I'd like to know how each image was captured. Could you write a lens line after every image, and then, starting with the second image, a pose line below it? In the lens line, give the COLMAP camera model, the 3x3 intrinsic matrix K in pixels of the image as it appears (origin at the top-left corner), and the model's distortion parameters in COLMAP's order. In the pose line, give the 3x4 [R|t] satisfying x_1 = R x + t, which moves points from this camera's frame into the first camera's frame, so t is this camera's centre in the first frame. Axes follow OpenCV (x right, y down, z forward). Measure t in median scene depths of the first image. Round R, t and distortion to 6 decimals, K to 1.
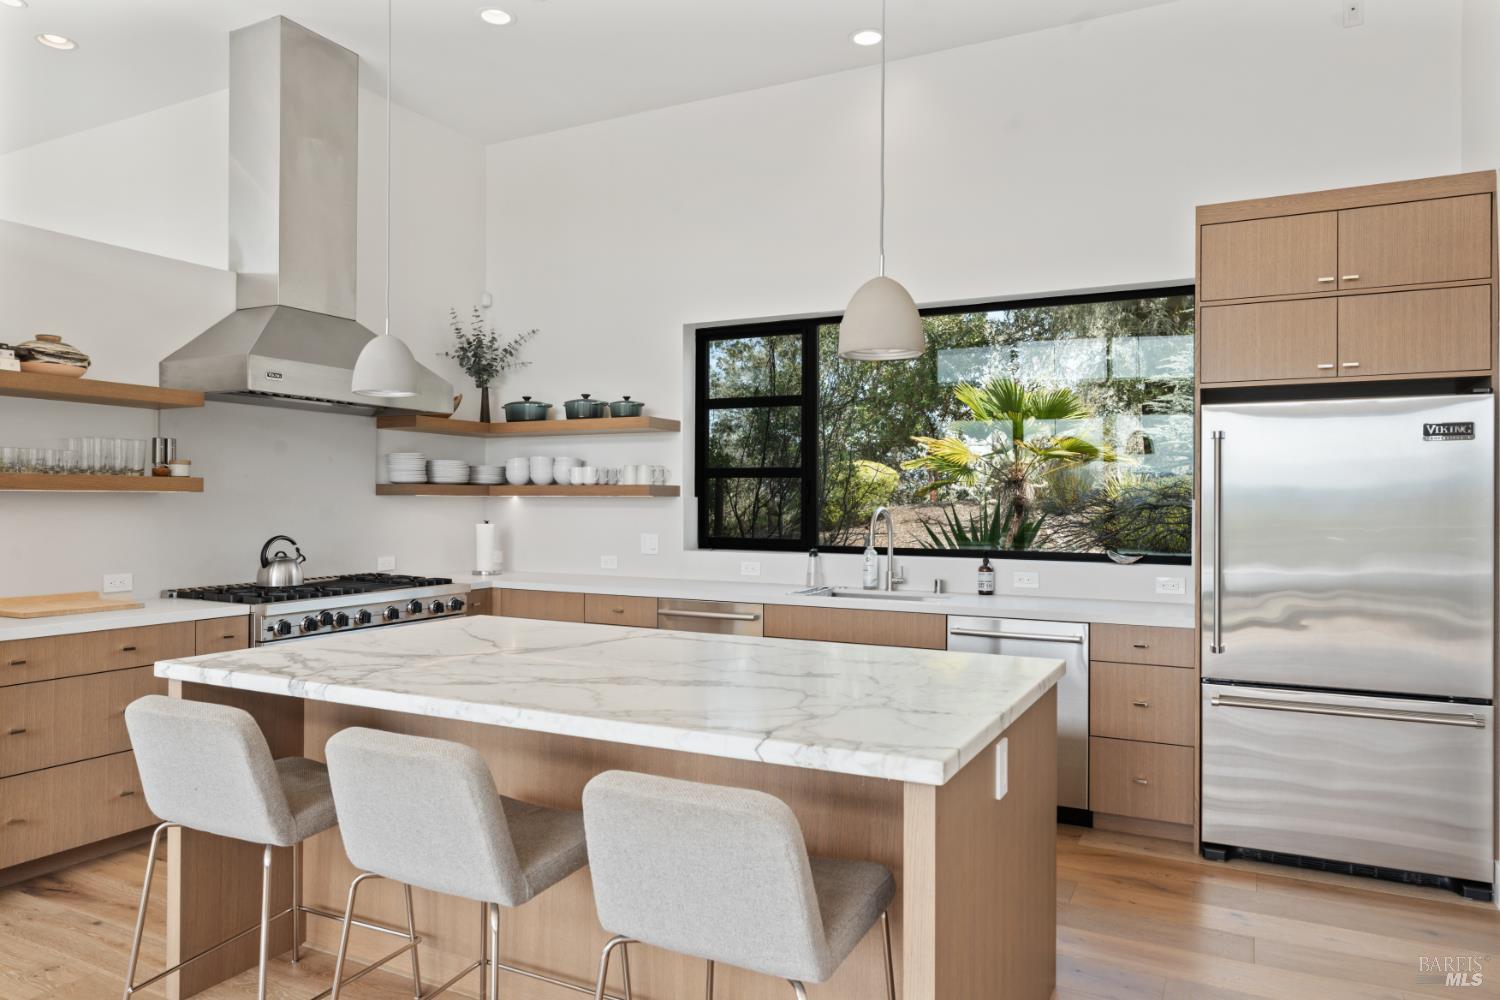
lens RADIAL K [[984.1, 0, 750.5], [0, 984.1, 501.8], [0, 0, 1]] dist [-0.002569, 0.002980]
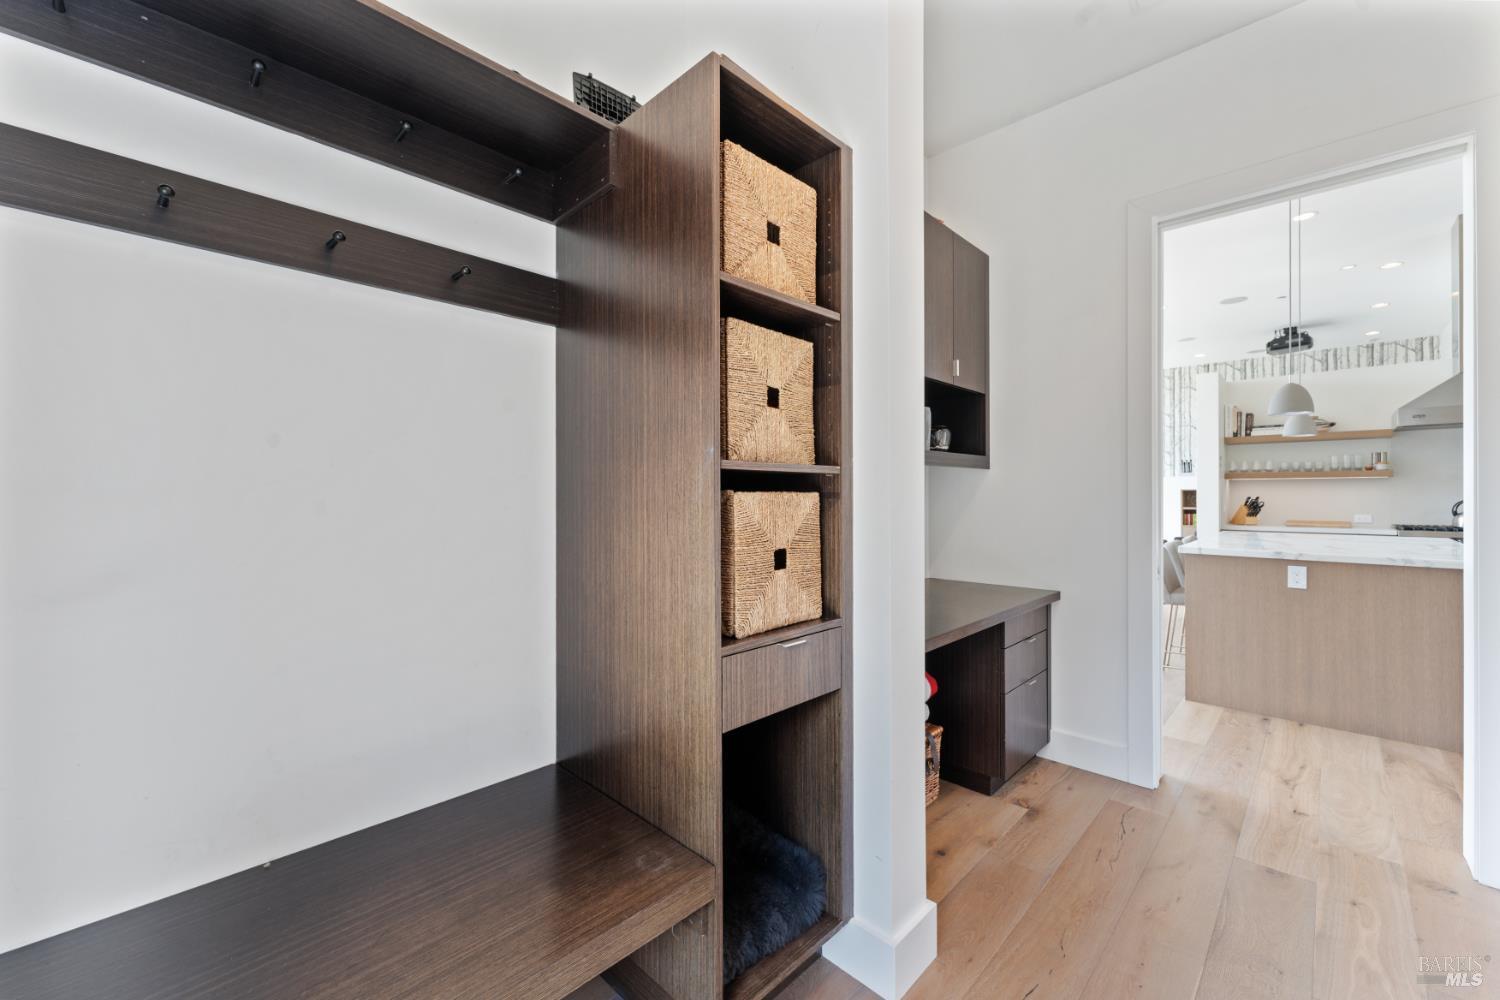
lens RADIAL K [[599.0, 0, 750.6], [0, 599.0, 498.6], [0, 0, 1]] dist [0.000553, -0.000738]
pose [[-0.308519, -0.004624, -0.951207, 0.808254], [-0.007295, 0.999970, -0.002495, 0.037479], [0.951190, 0.006170, -0.308543, 0.073416]]
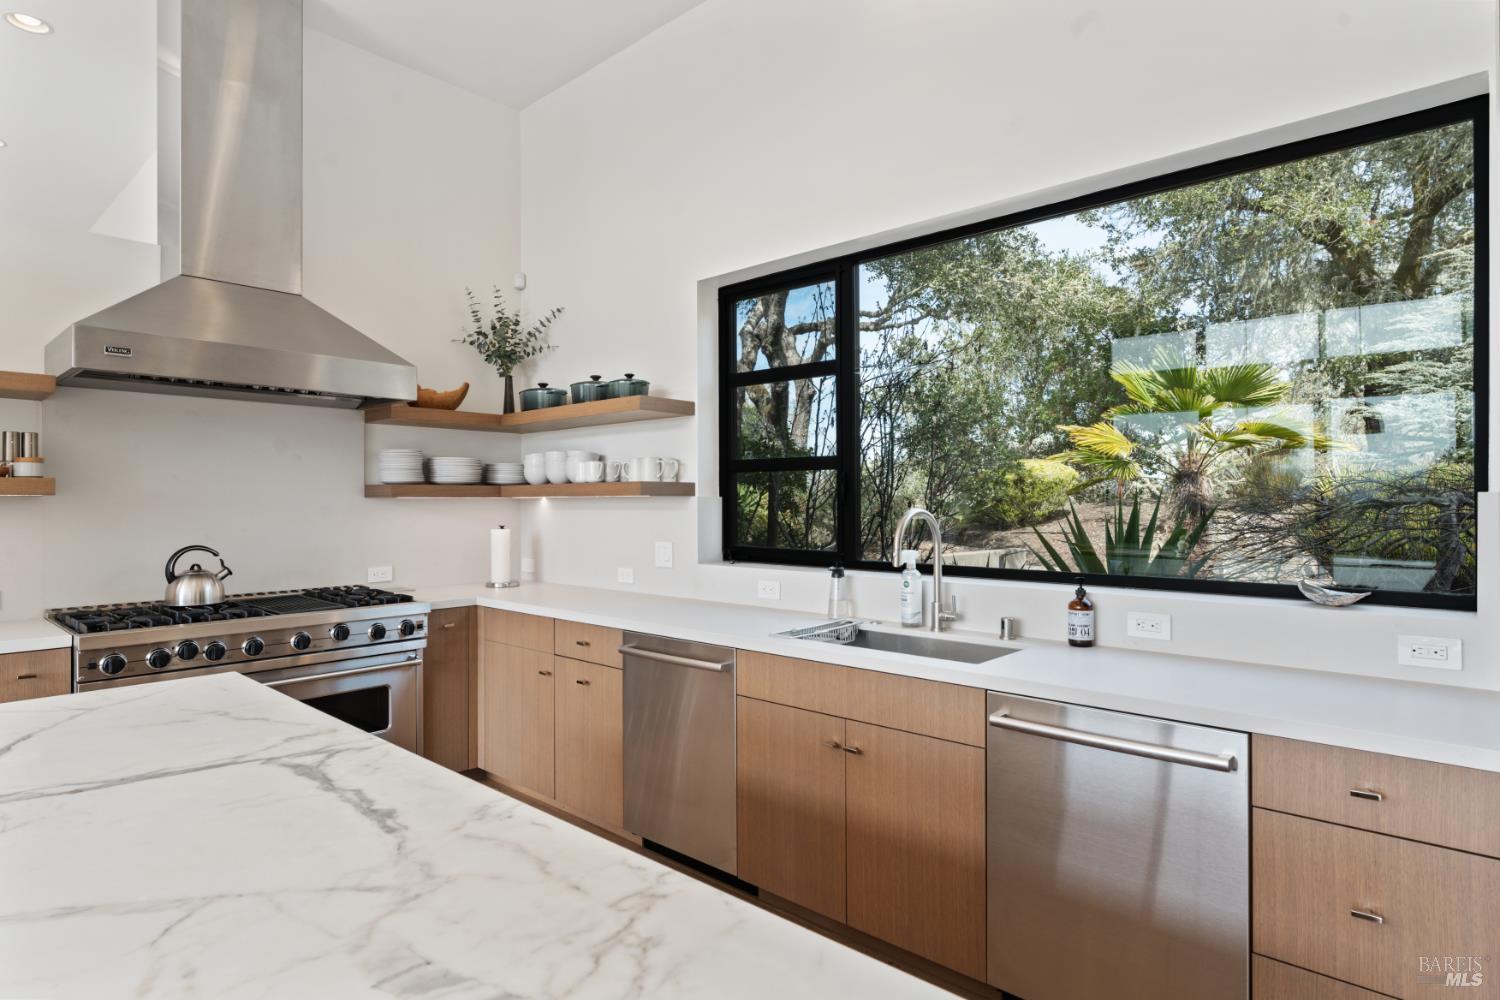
lens RADIAL K [[817.4, 0, 748.9], [0, 817.4, 498.1], [0, 0, 1]] dist [-0.006923, -0.001668]
pose [[0.963937, -0.009202, -0.265972, 0.147242], [0.007538, 0.999945, -0.007277, 0.001599], [0.266024, 0.005009, 0.963953, 0.371336]]
